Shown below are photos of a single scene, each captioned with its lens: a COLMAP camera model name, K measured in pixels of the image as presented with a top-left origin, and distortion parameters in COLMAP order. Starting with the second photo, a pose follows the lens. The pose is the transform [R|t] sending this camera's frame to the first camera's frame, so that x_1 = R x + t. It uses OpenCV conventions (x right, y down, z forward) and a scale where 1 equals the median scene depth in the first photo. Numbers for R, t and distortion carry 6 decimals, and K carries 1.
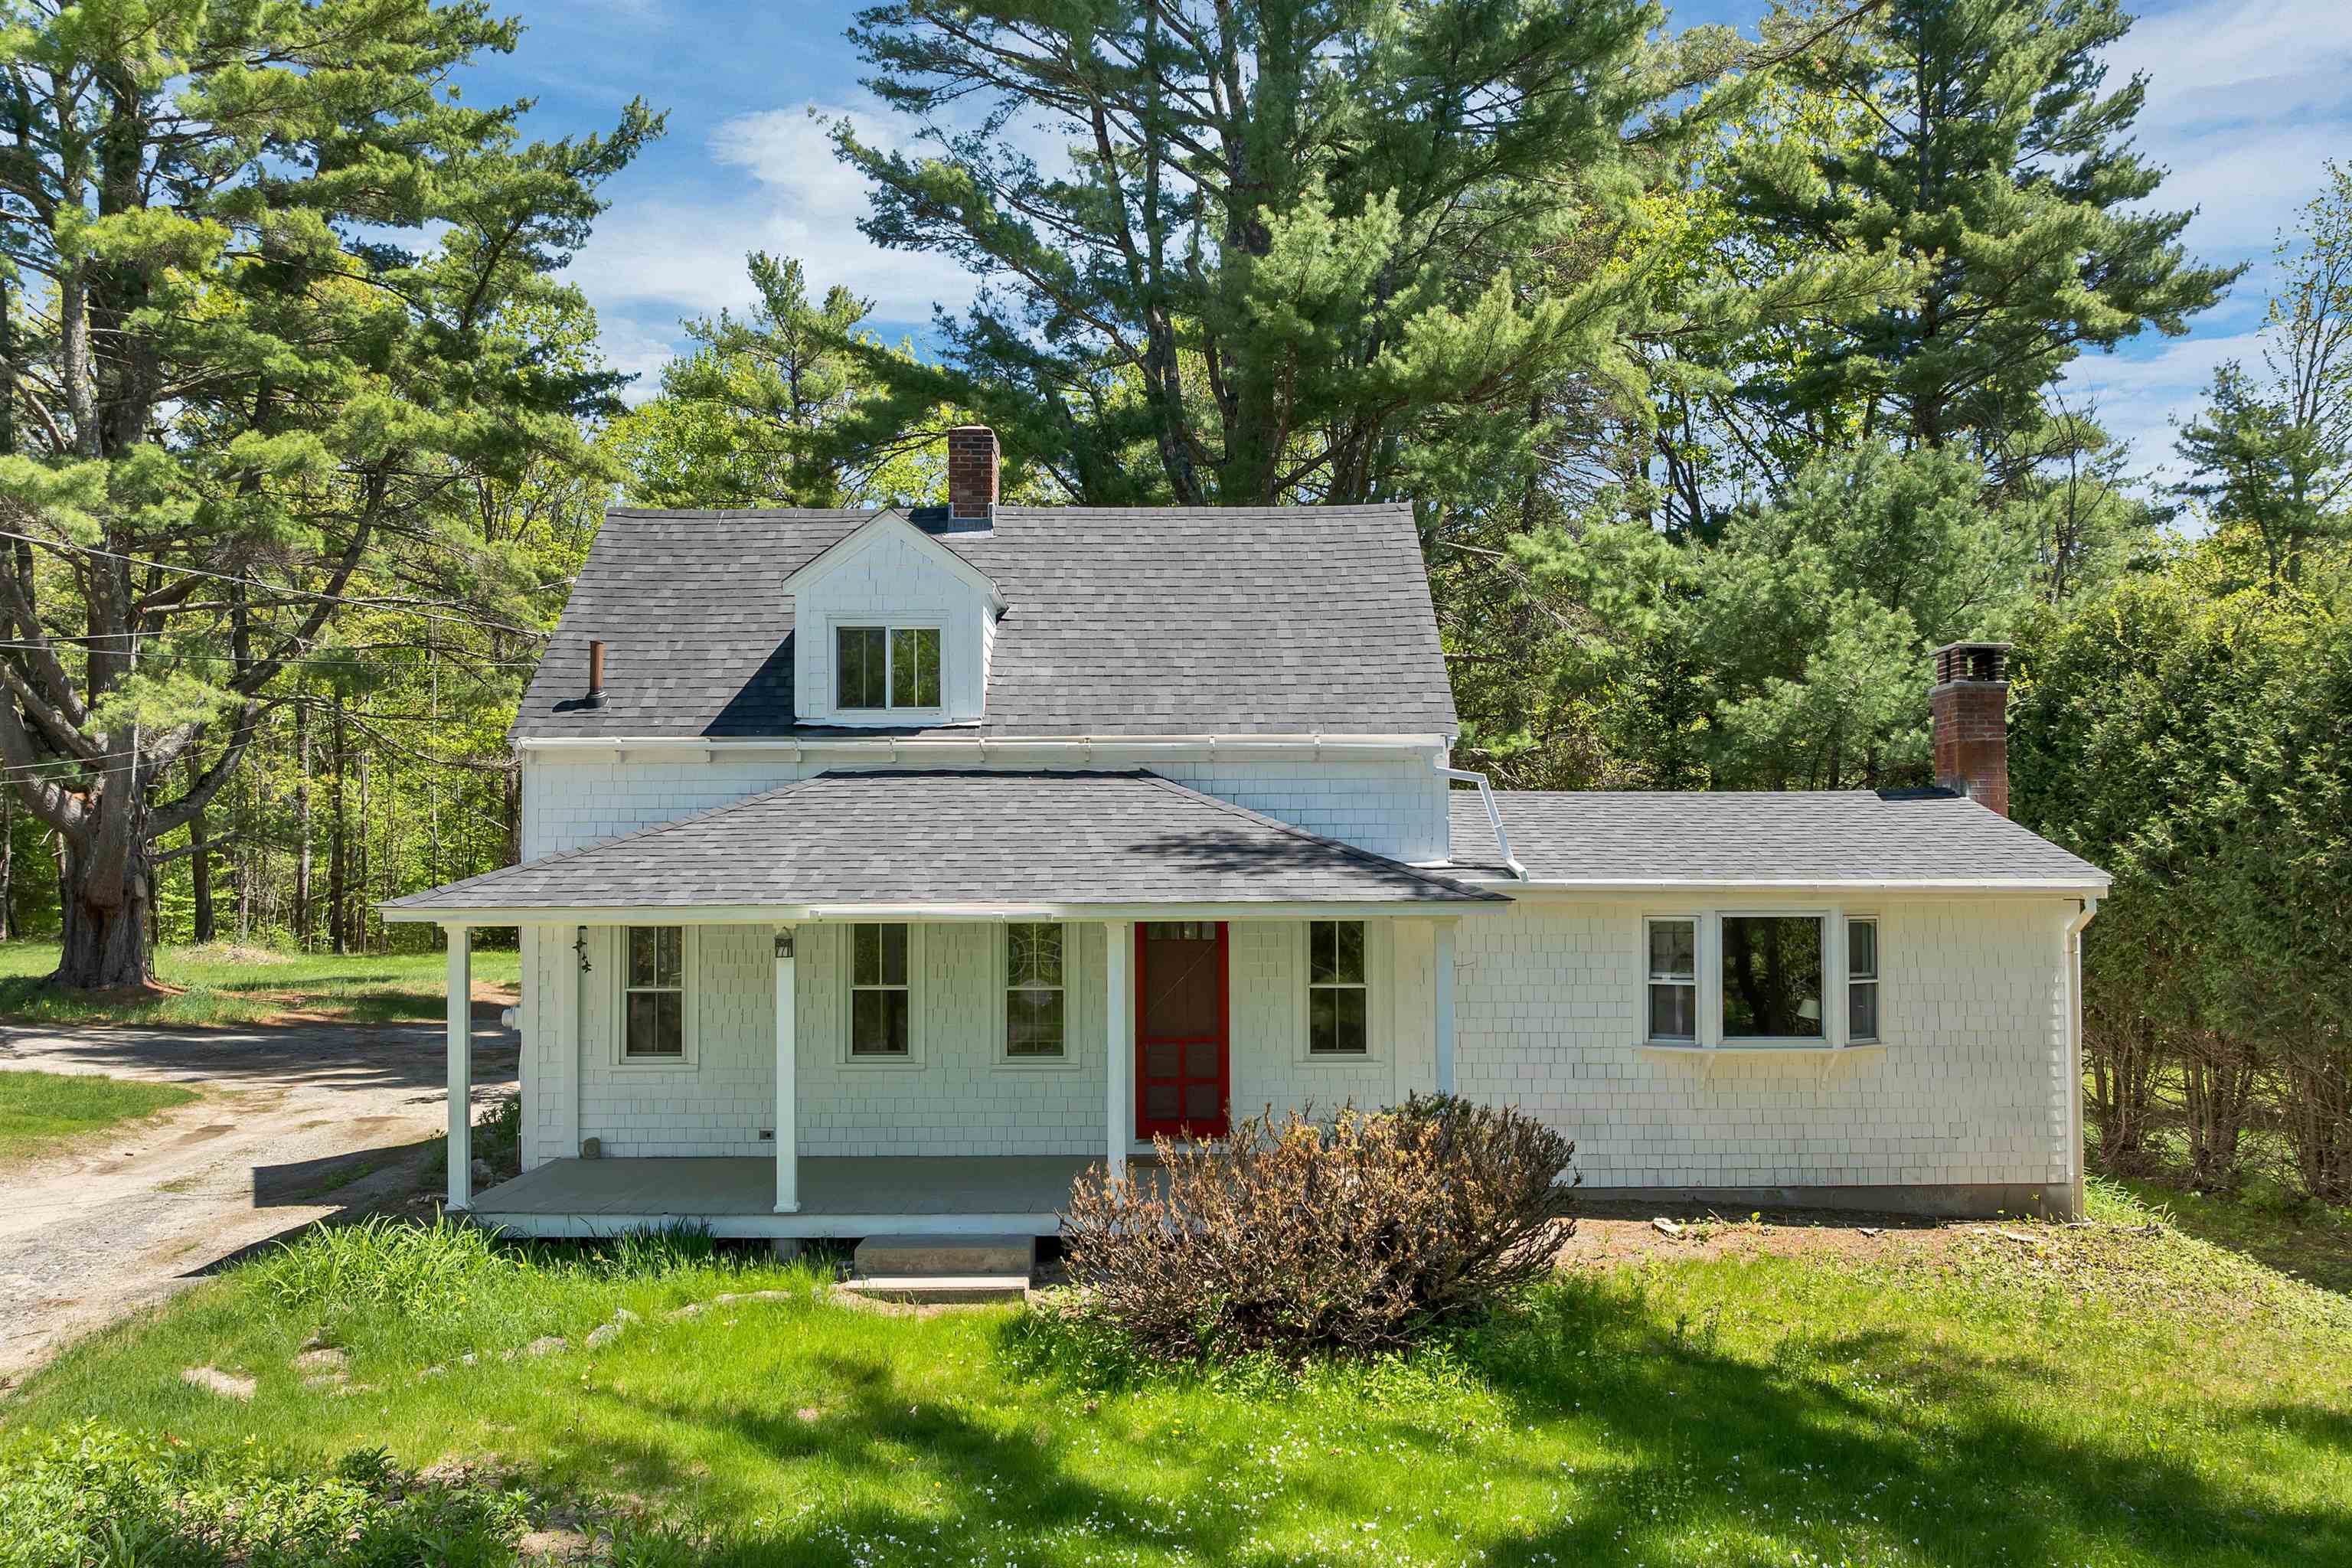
lens RADIAL K [[1657.4, 0, 1180.8], [0, 1657.4, 919.0], [0, 0, 1]] dist [-0.009139, -0.005743]
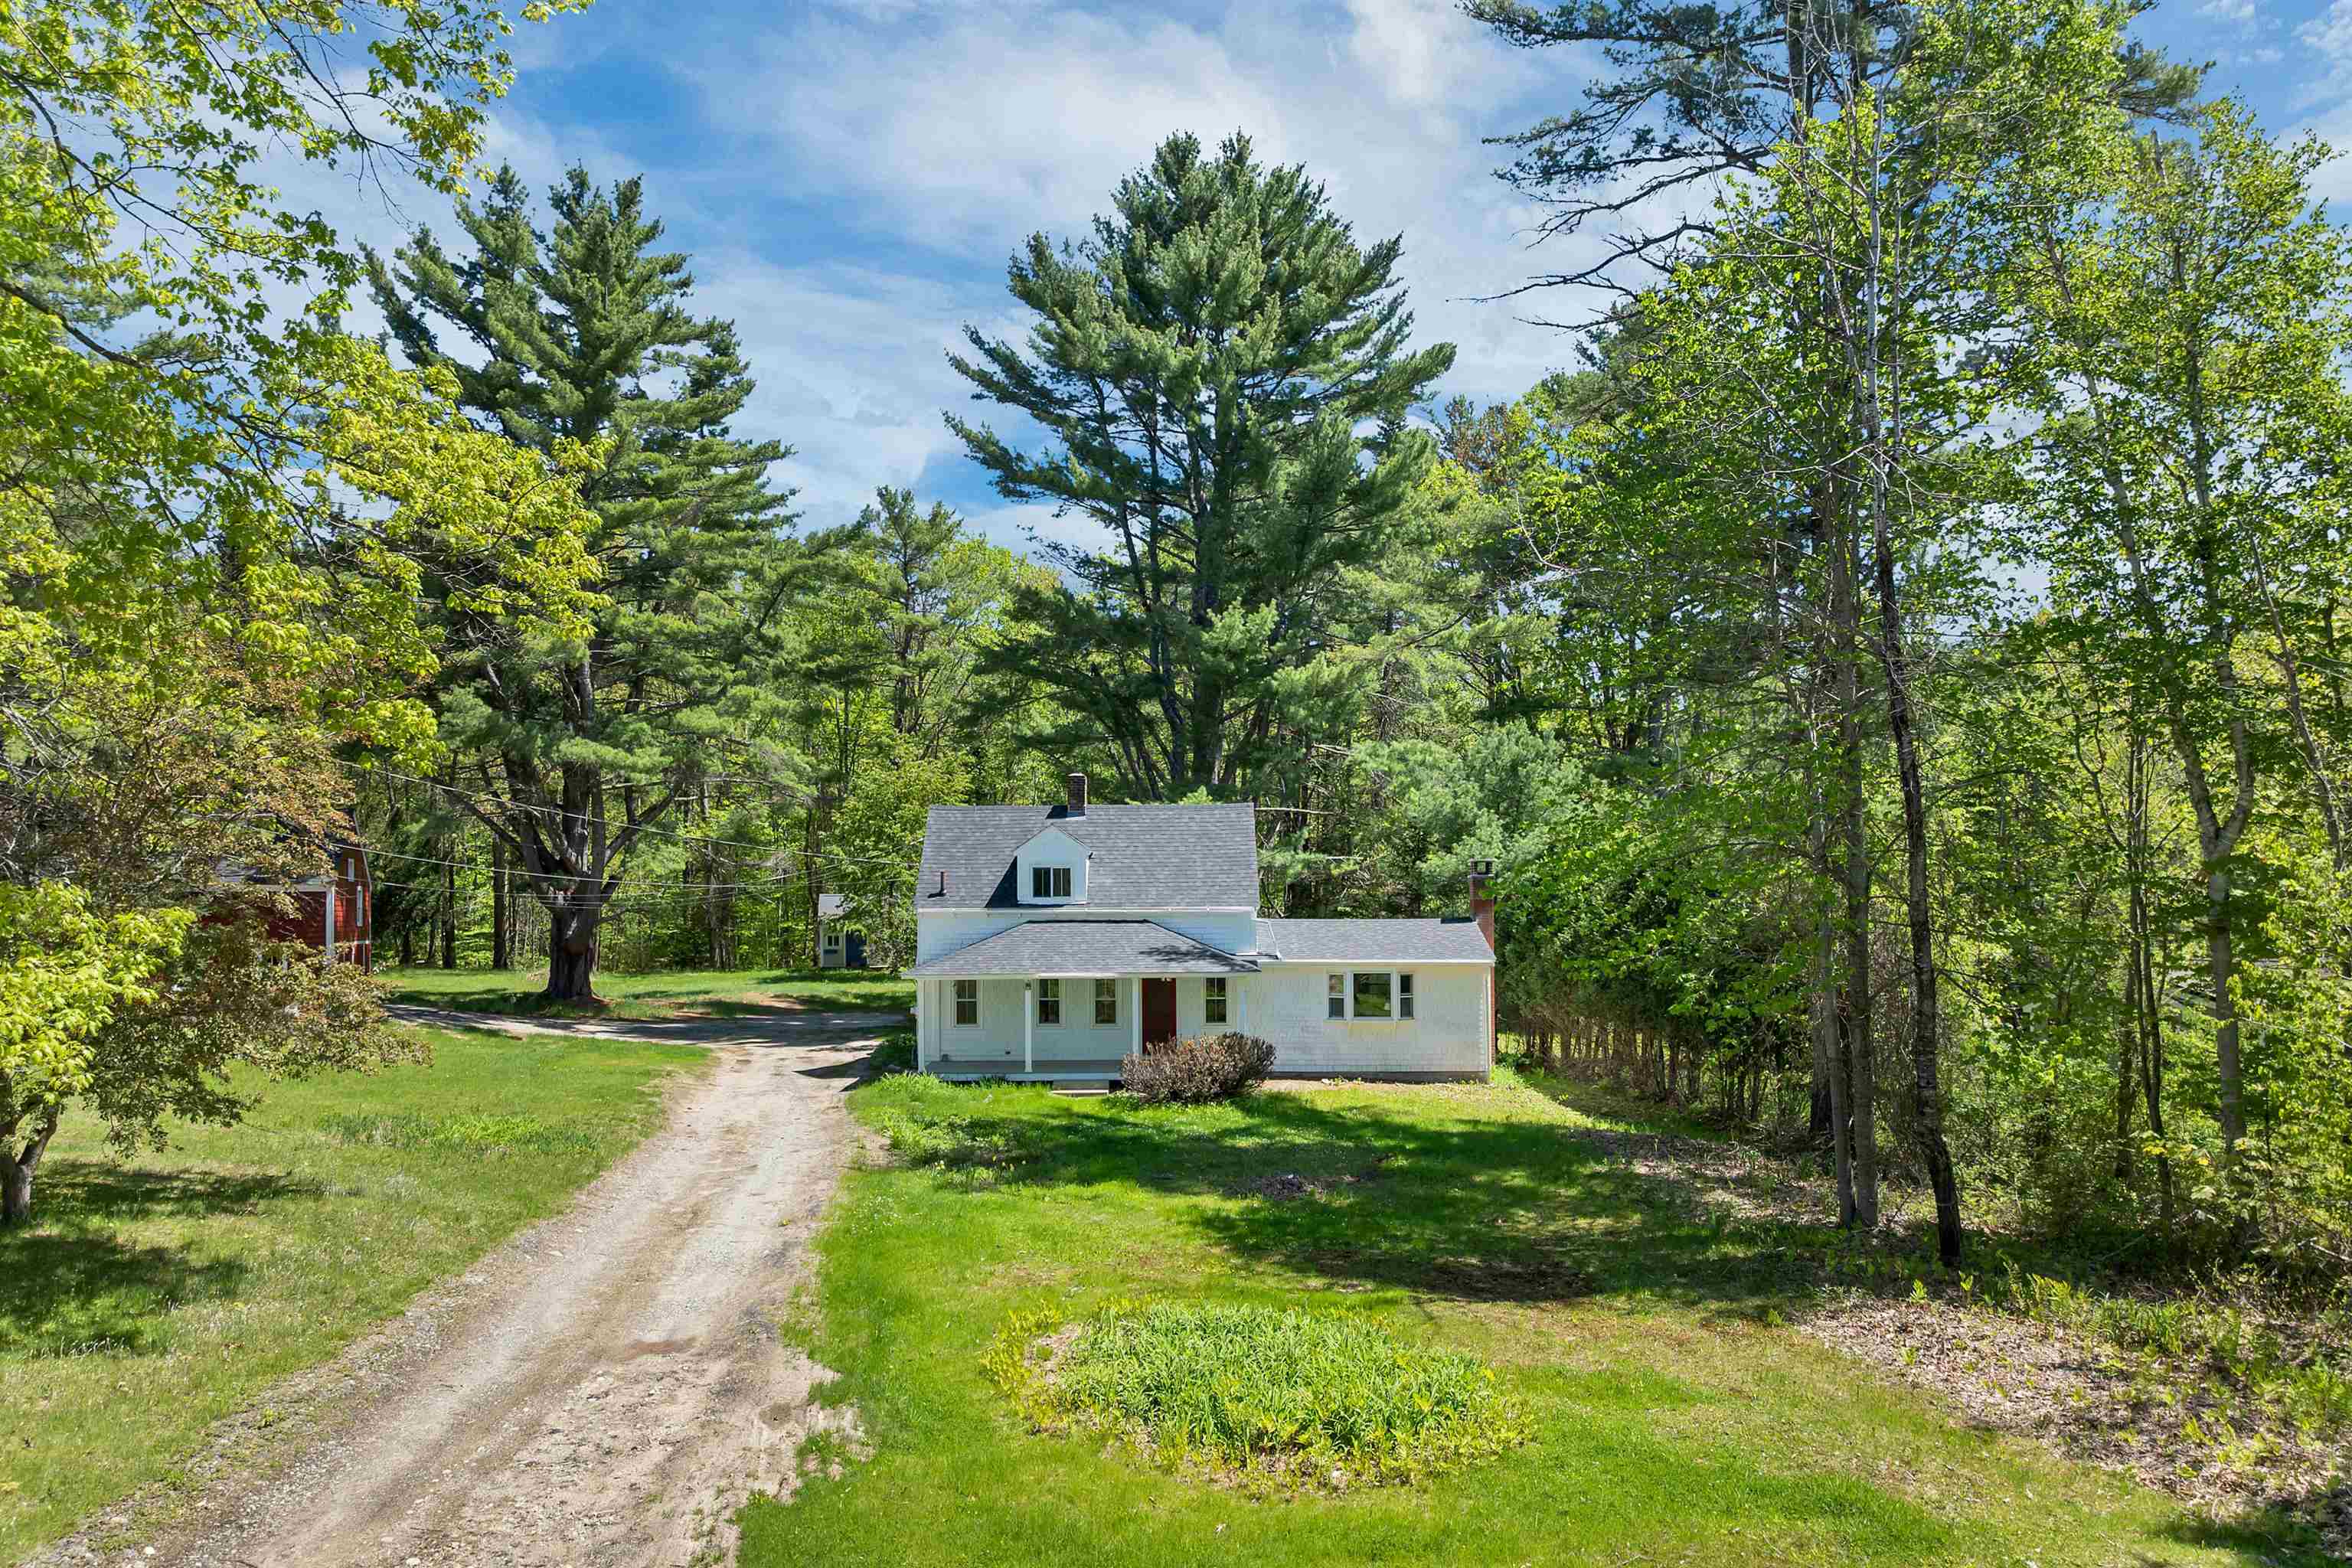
lens RADIAL K [[1718.6, 0, 1177.3], [0, 1718.6, 857.7], [0, 0, 1]] dist [-0.032986, -0.002222]
pose [[0.999937, -0.000897, -0.011183, 0.063033], [0.000464, 0.999253, -0.038647, -0.082584], [0.011209, 0.038639, 0.999190, -1.843489]]
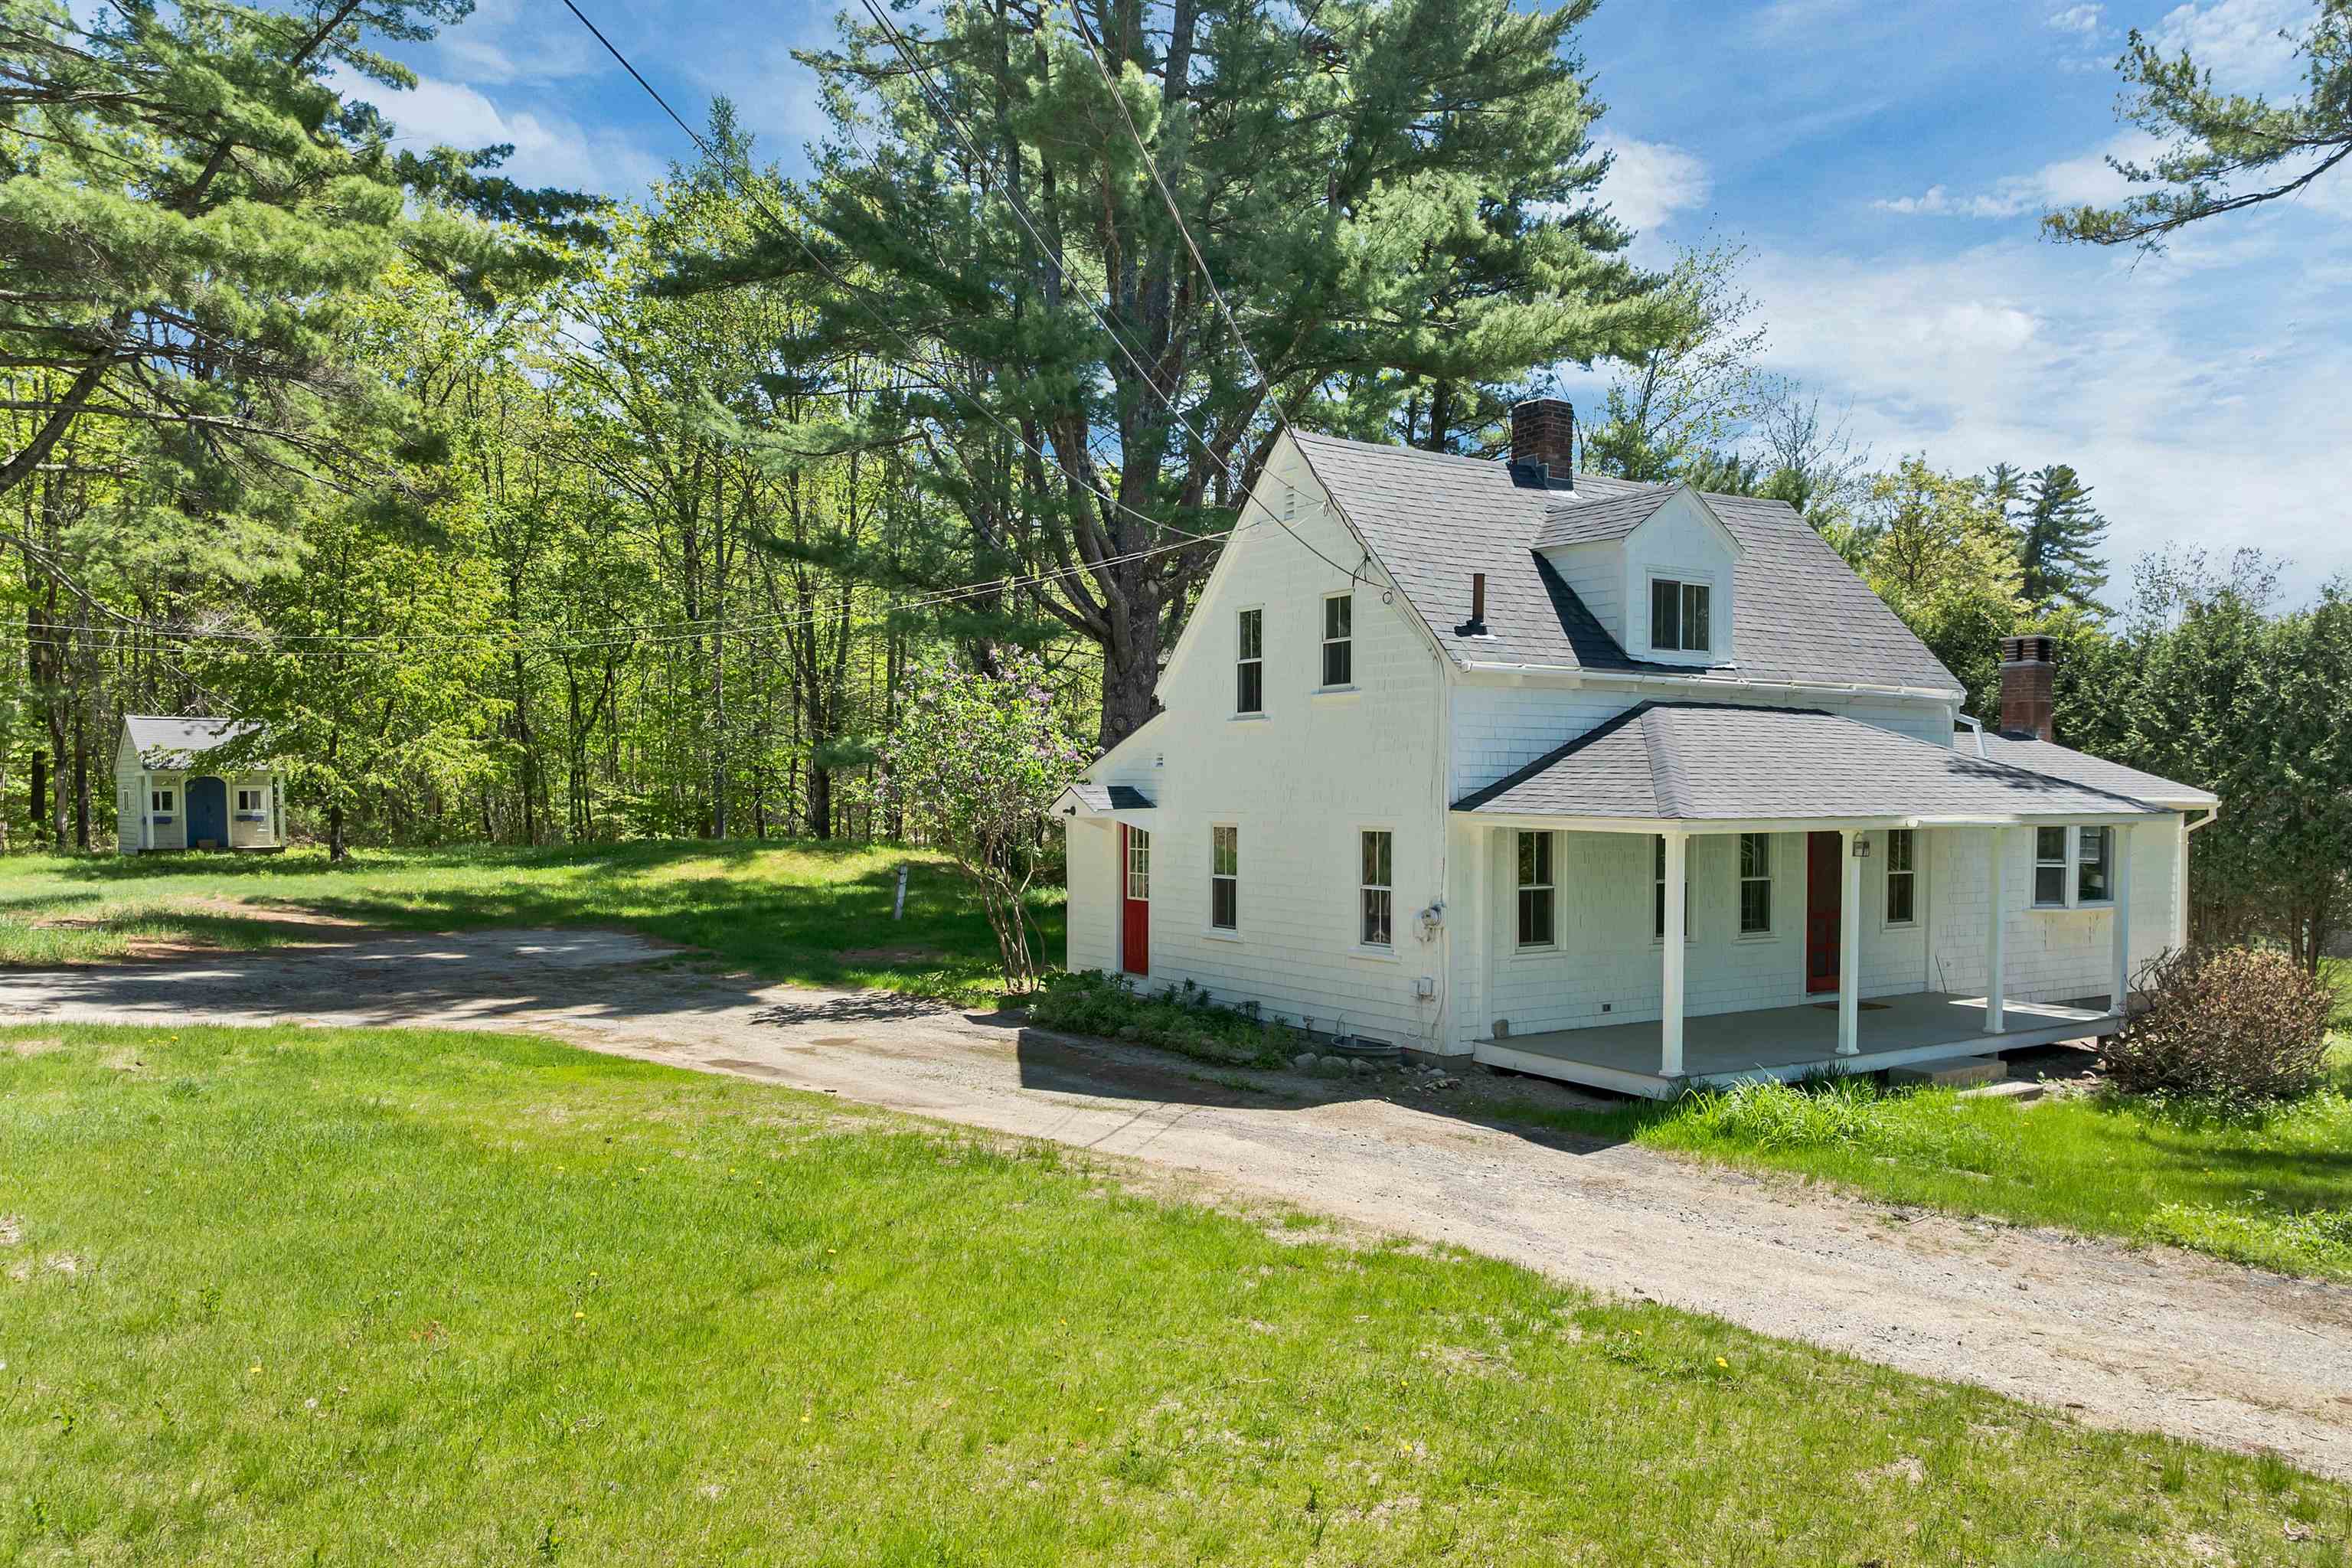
lens RADIAL K [[1718.6, 0, 1177.3], [0, 1718.6, 857.7], [0, 0, 1]] dist [-0.032986, -0.002222]
pose [[0.847714, -0.013995, 0.530268, -1.154464], [0.000211, 0.999661, 0.026047, -0.008129], [-0.530453, -0.021969, 0.847430, 0.131429]]
